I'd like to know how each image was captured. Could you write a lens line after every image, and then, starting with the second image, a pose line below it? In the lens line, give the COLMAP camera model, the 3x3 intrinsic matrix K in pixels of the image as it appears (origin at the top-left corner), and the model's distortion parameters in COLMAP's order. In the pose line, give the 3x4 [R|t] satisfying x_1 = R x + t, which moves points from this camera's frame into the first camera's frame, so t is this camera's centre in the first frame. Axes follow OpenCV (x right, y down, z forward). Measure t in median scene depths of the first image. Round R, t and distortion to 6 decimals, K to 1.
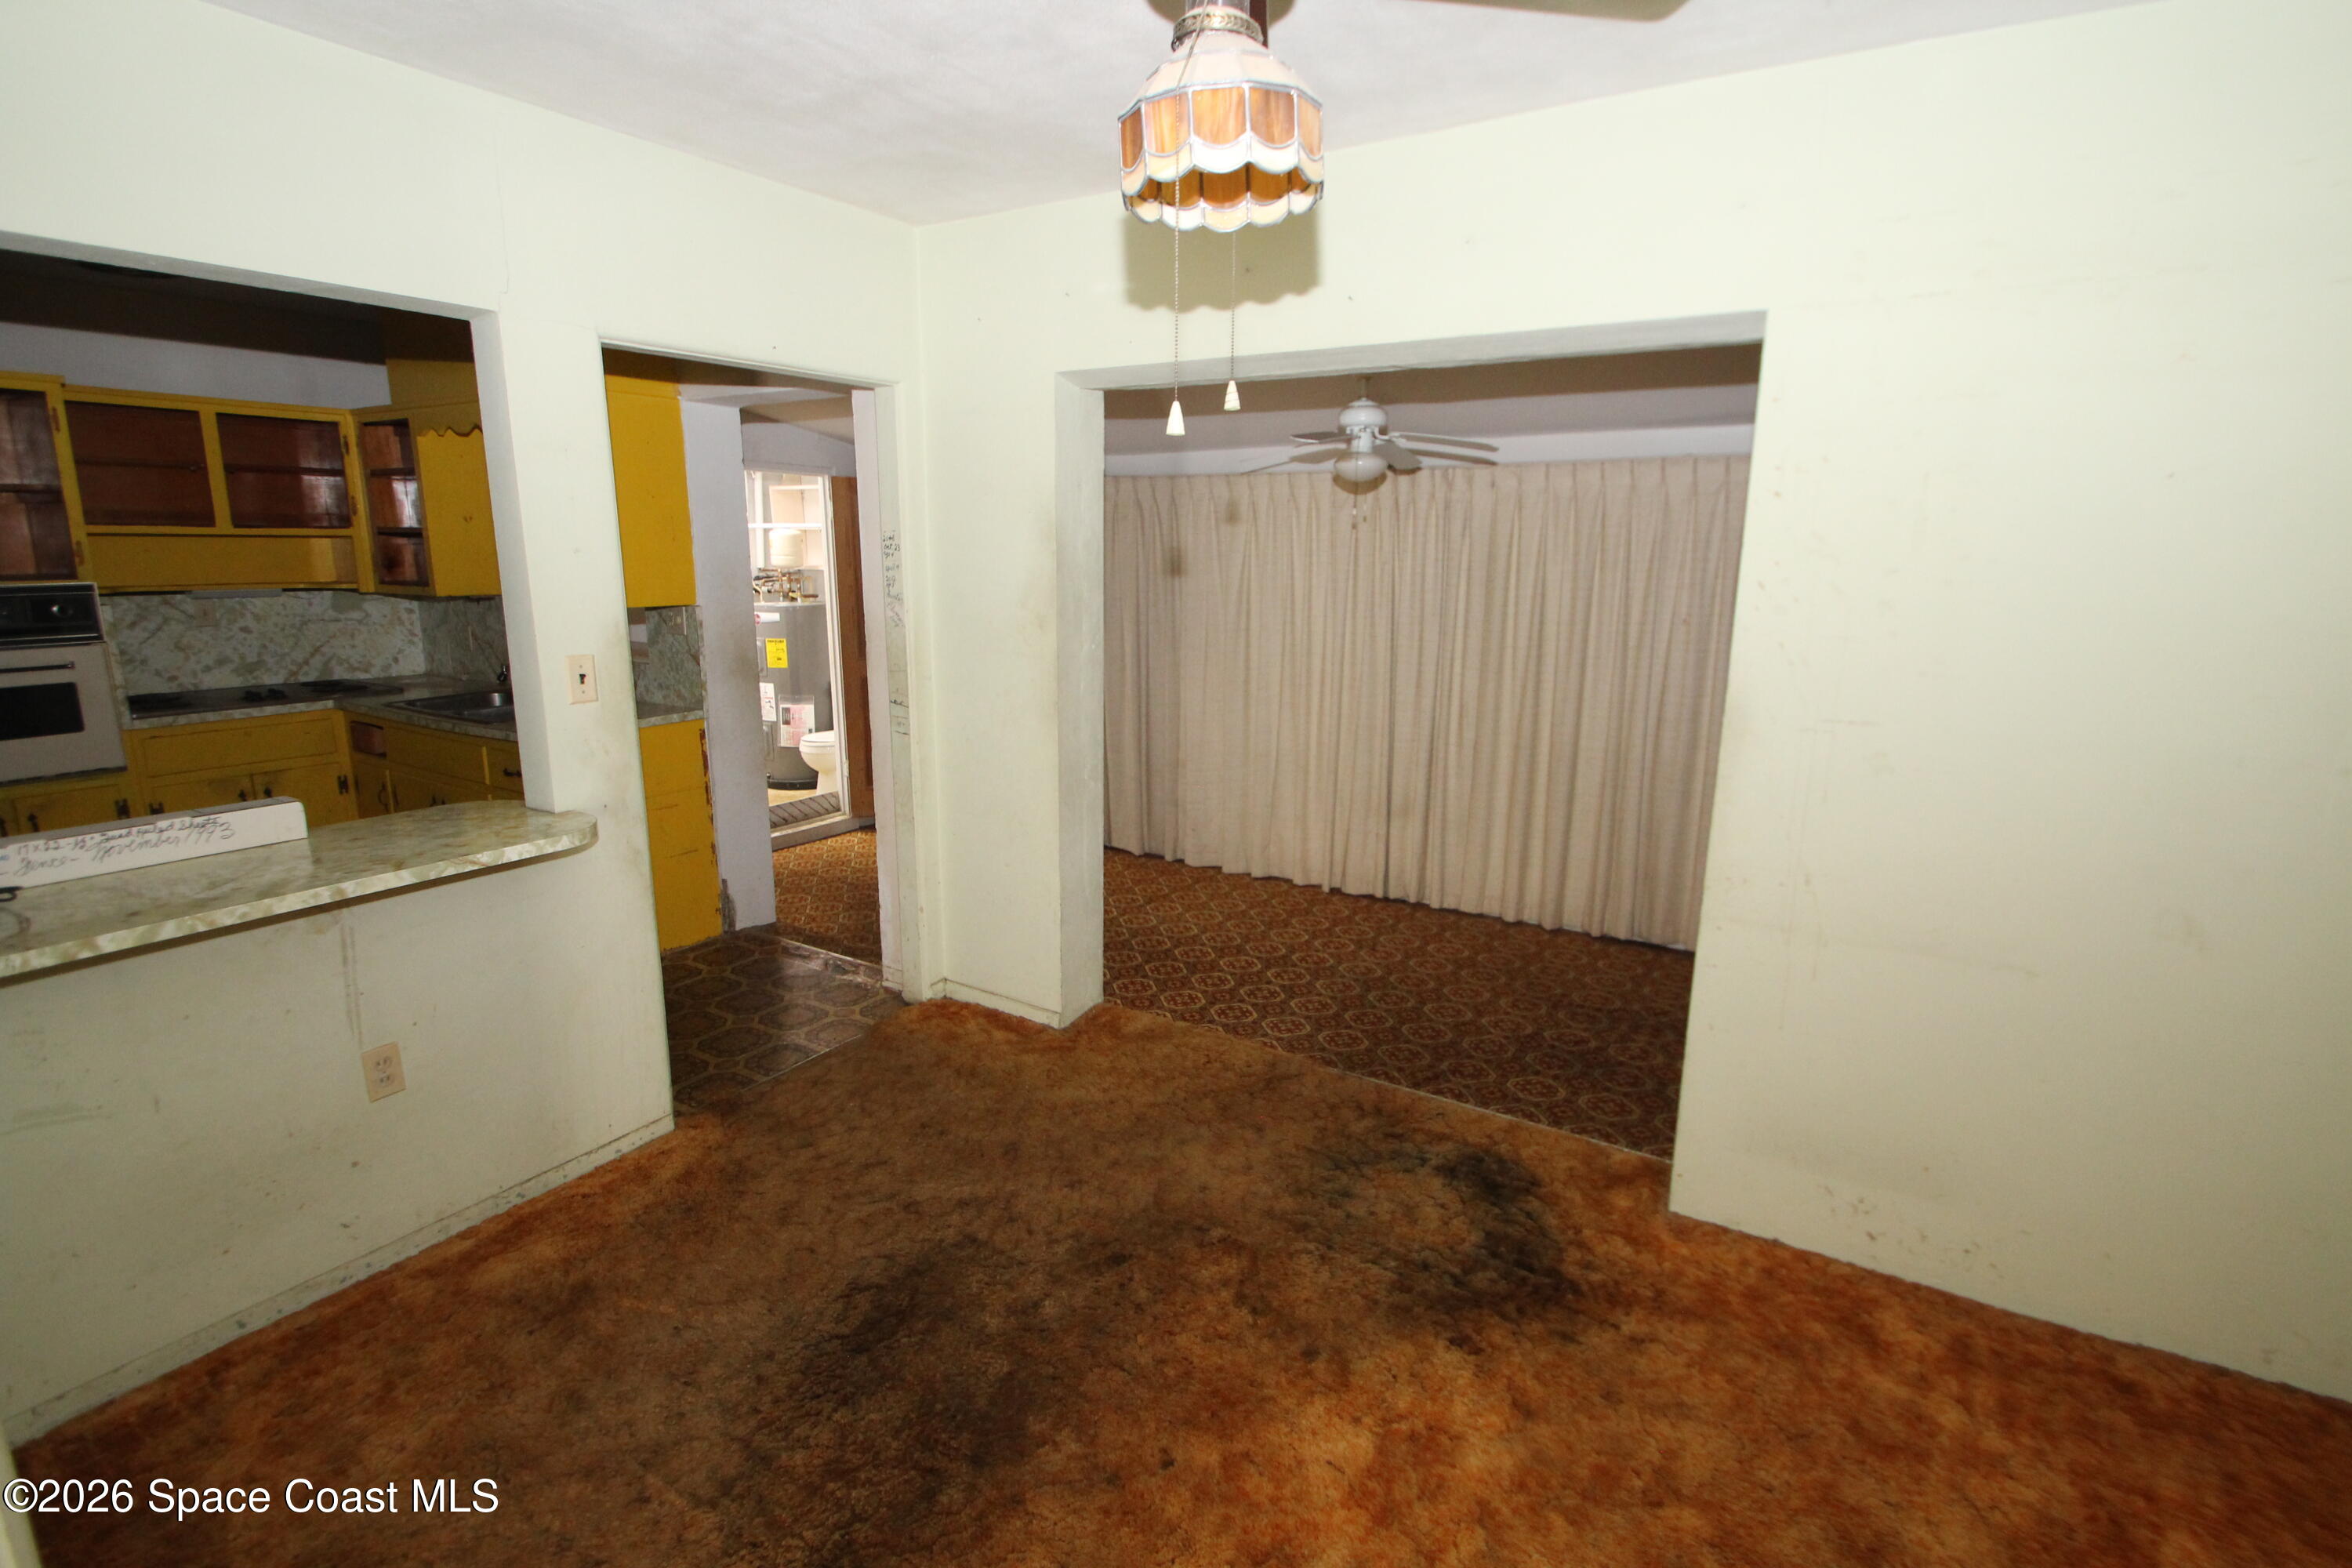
lens RADIAL K [[1119.1, 0, 1176.0], [0, 1119.1, 784.0], [0, 0, 1]] dist [0.014260, -0.011927]
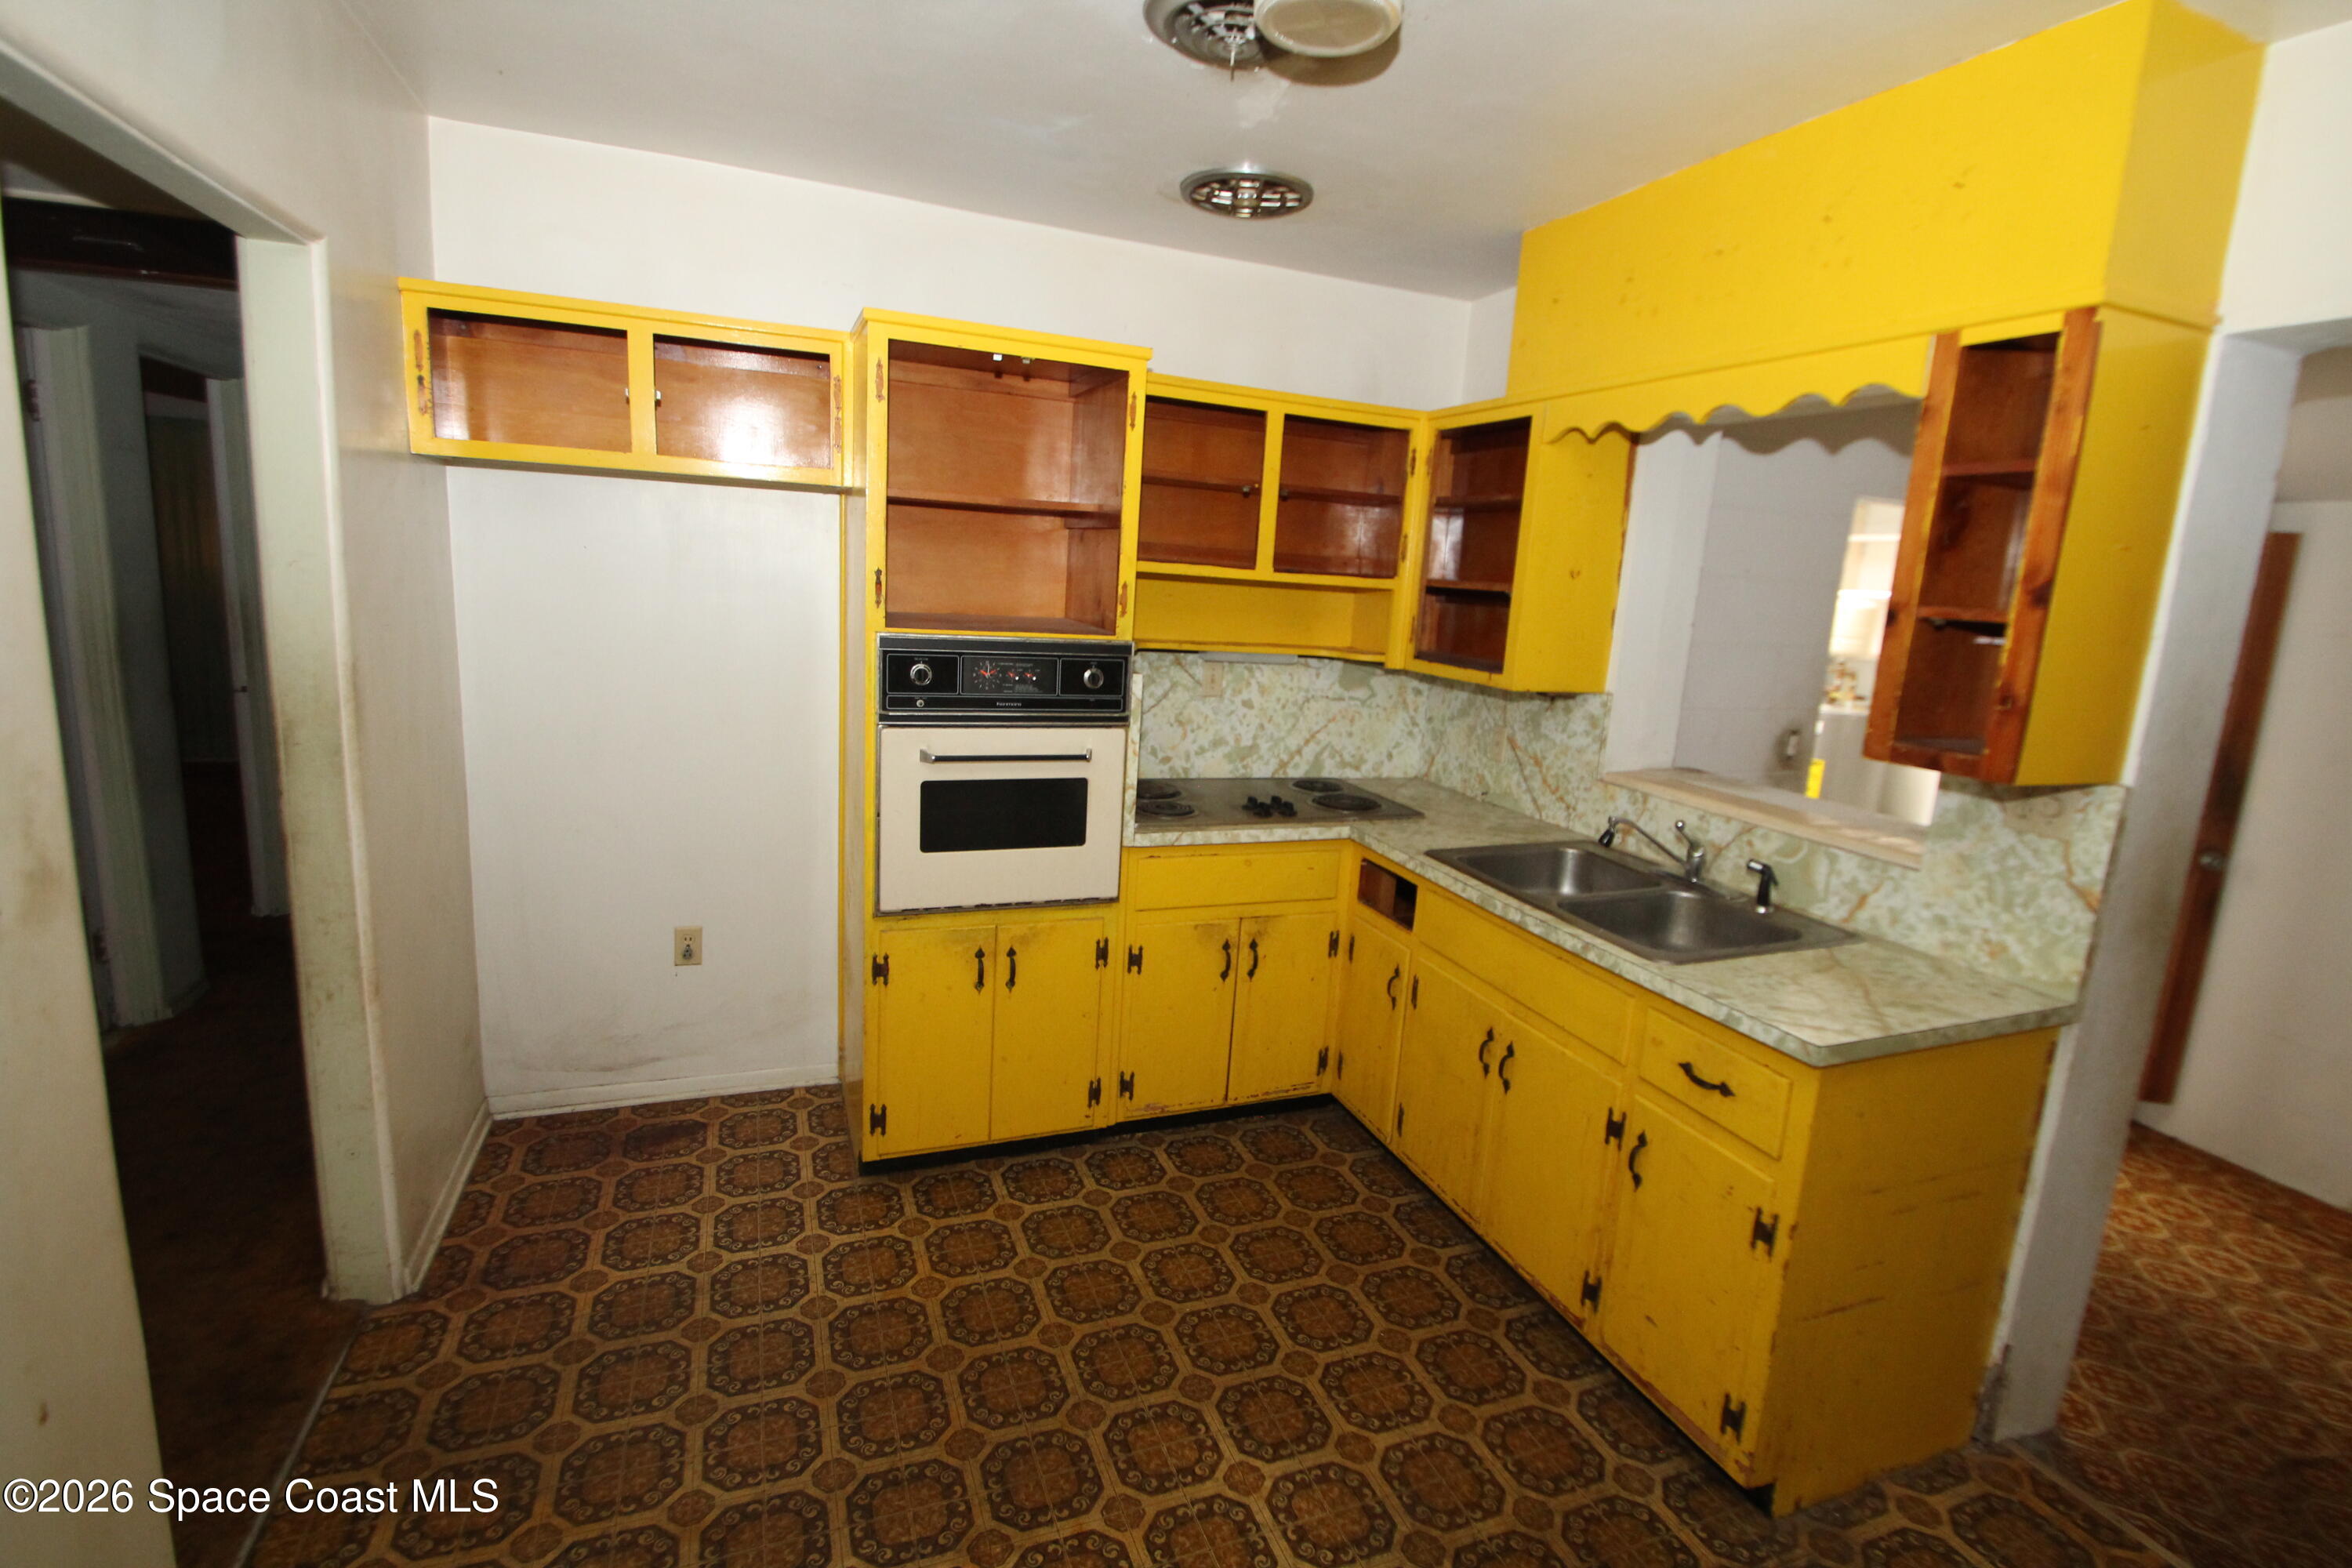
lens RADIAL K [[1119.1, 0, 1176.0], [0, 1119.1, 784.0], [0, 0, 1]] dist [0.014260, -0.011927]
pose [[0.801499, 0.156848, -0.577060, -0.427685], [-0.181113, 0.983337, 0.015722, -0.088307], [0.569910, 0.091912, 0.816551, 0.365252]]
